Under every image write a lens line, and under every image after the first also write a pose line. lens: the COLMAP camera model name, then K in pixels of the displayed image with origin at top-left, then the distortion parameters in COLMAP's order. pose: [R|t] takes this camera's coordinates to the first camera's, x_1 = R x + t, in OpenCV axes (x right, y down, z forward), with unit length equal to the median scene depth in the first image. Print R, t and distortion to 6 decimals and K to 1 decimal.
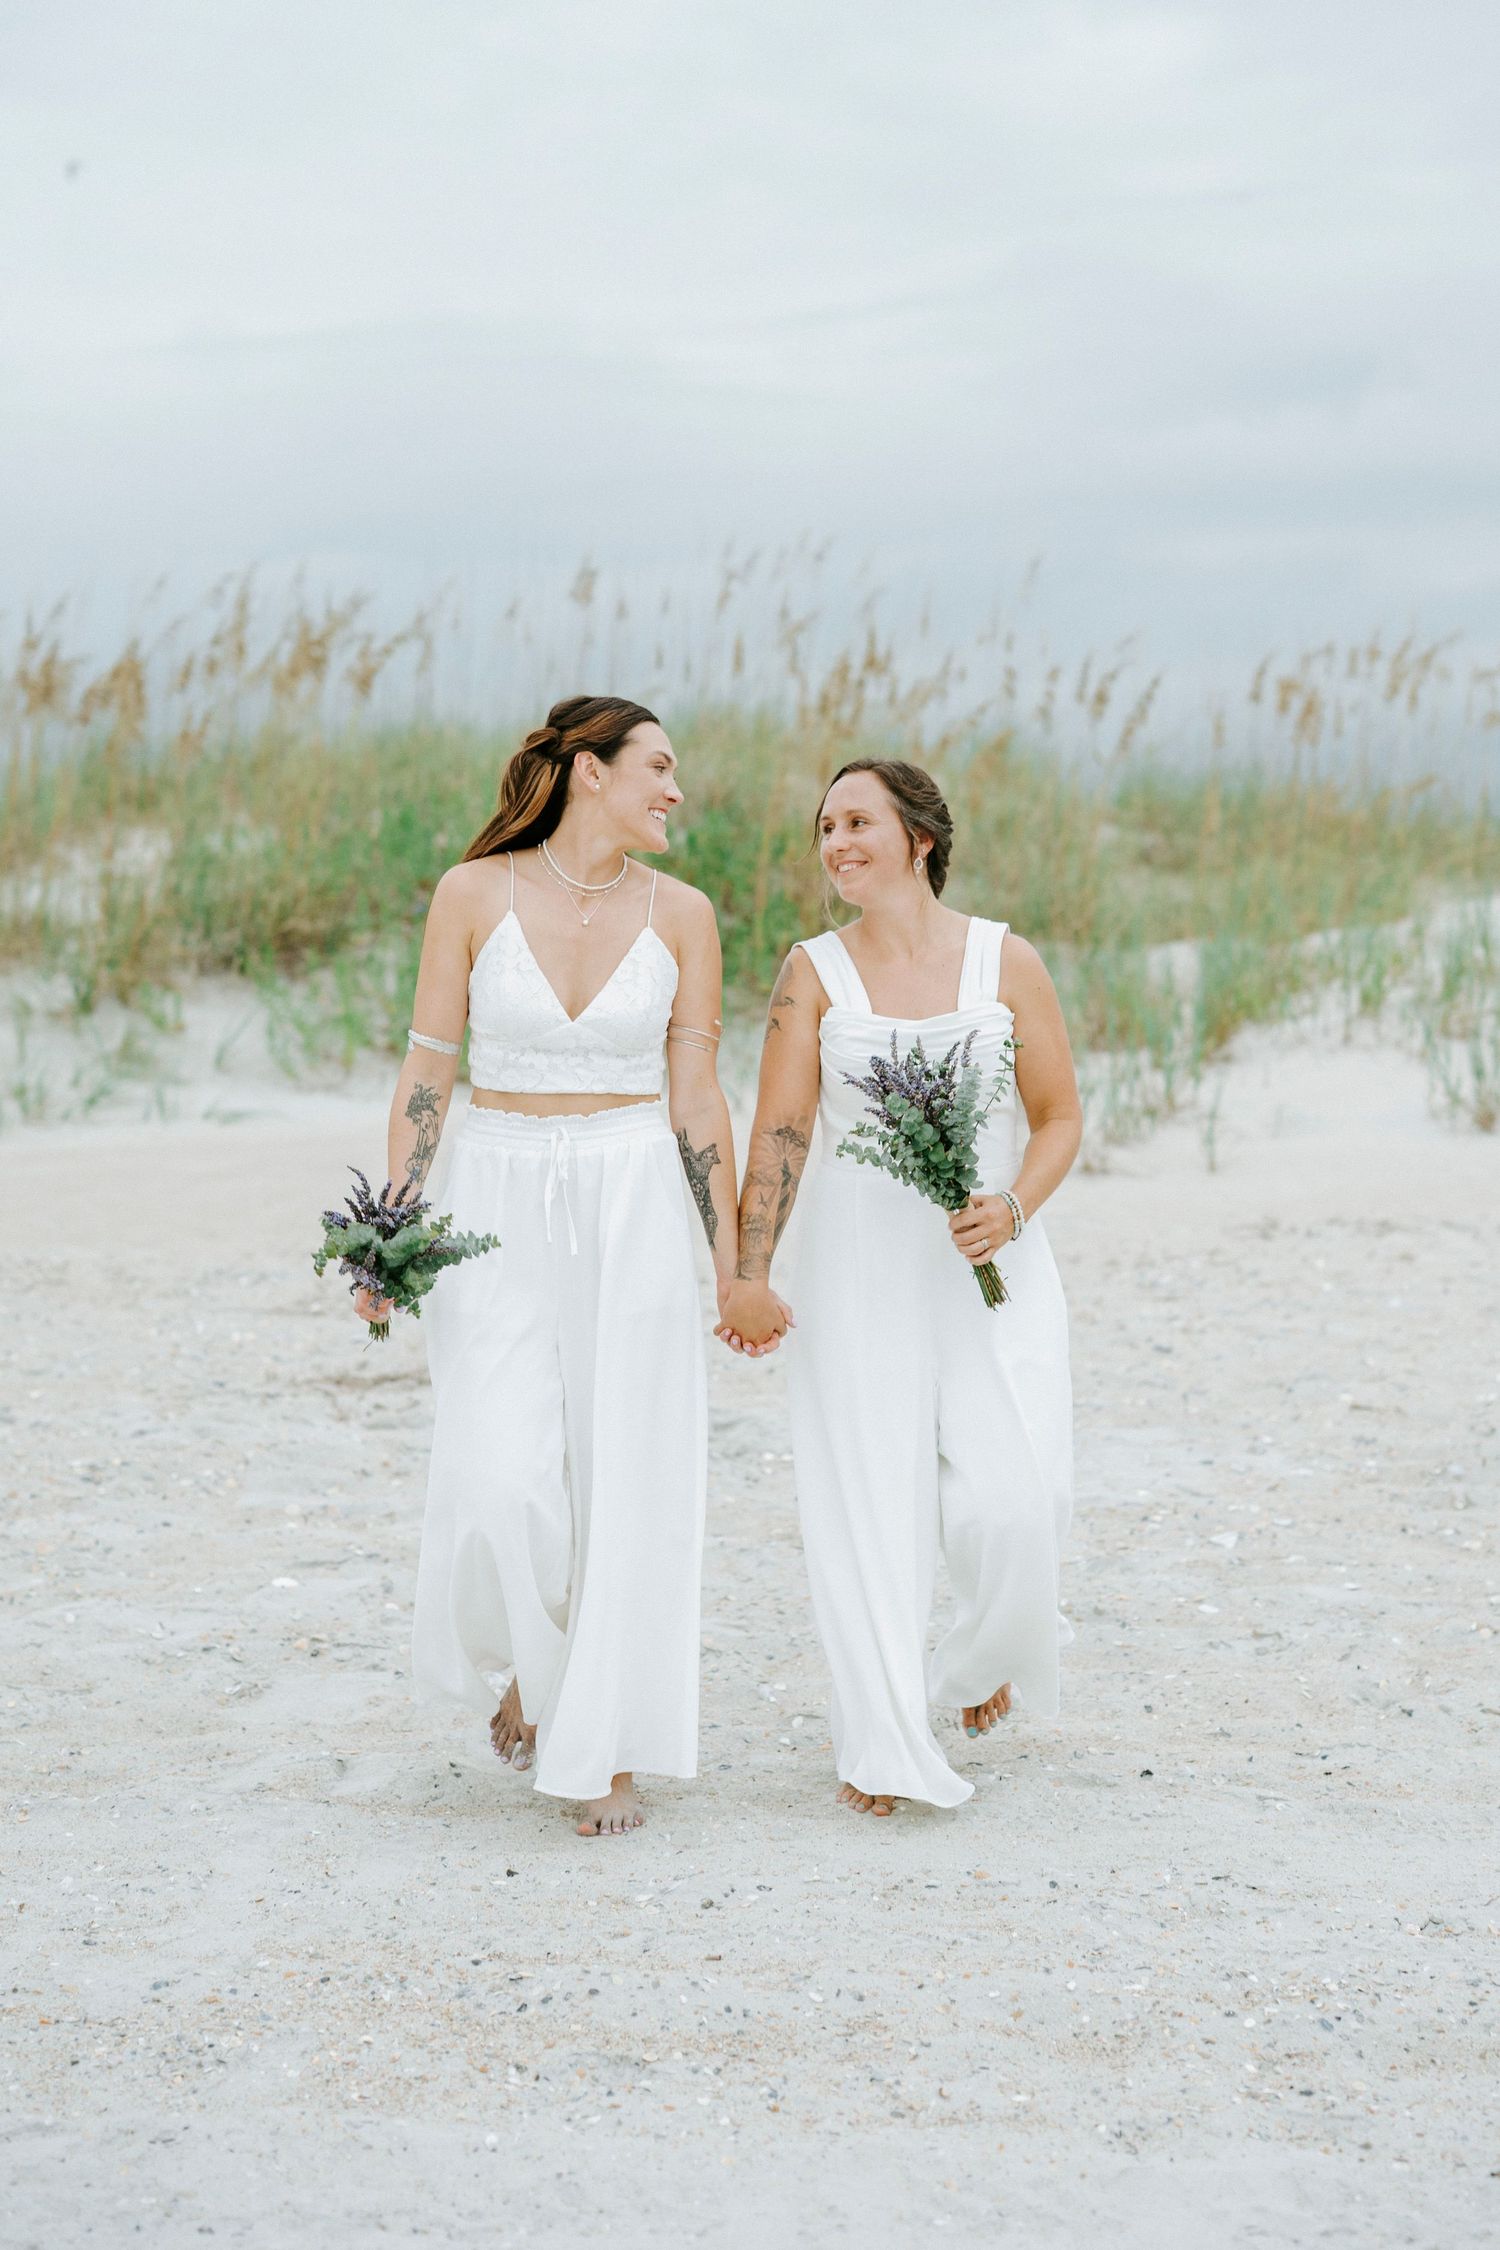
lens RADIAL K [[3467.9, 0, 710.2], [0, 3467.9, 1164.1], [0, 0, 1]] dist [-0.012921, 0.125022]
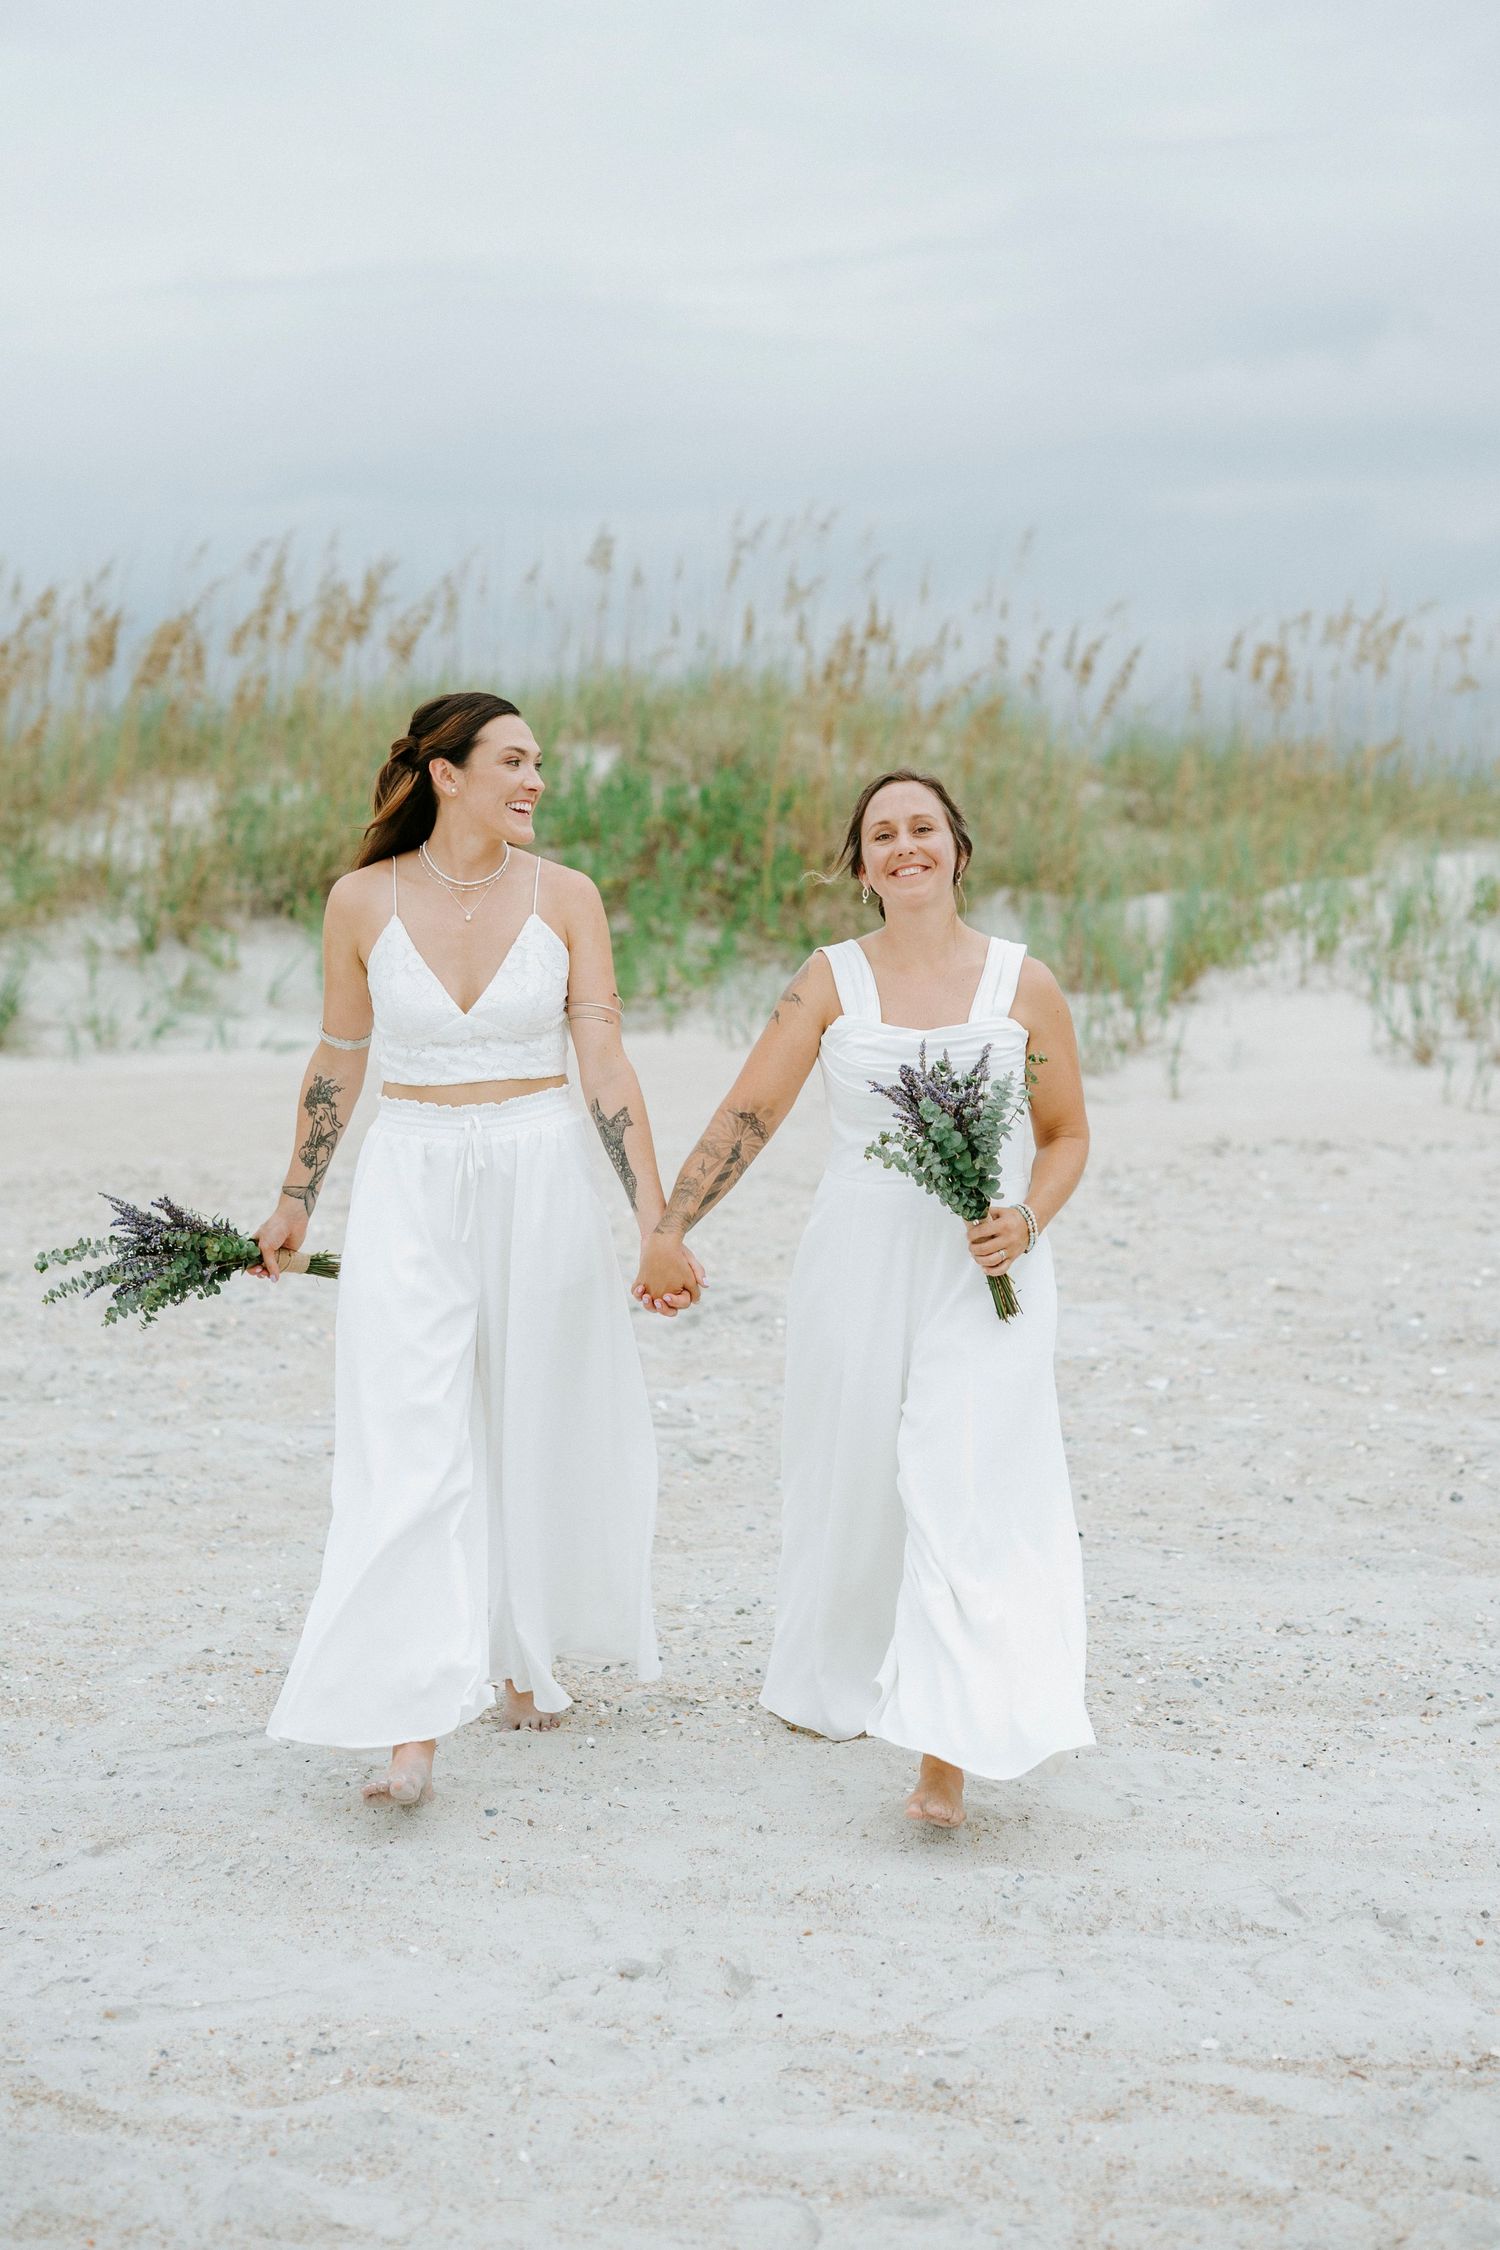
lens RADIAL K [[3467.9, 0, 710.2], [0, 3467.9, 1164.1], [0, 0, 1]] dist [-0.012921, 0.125022]
pose [[0.999979, 0.006531, 0.000478, -0.004533], [-0.006538, 0.999881, 0.013945, 0.007811], [-0.000387, -0.013948, 0.999903, -0.104696]]
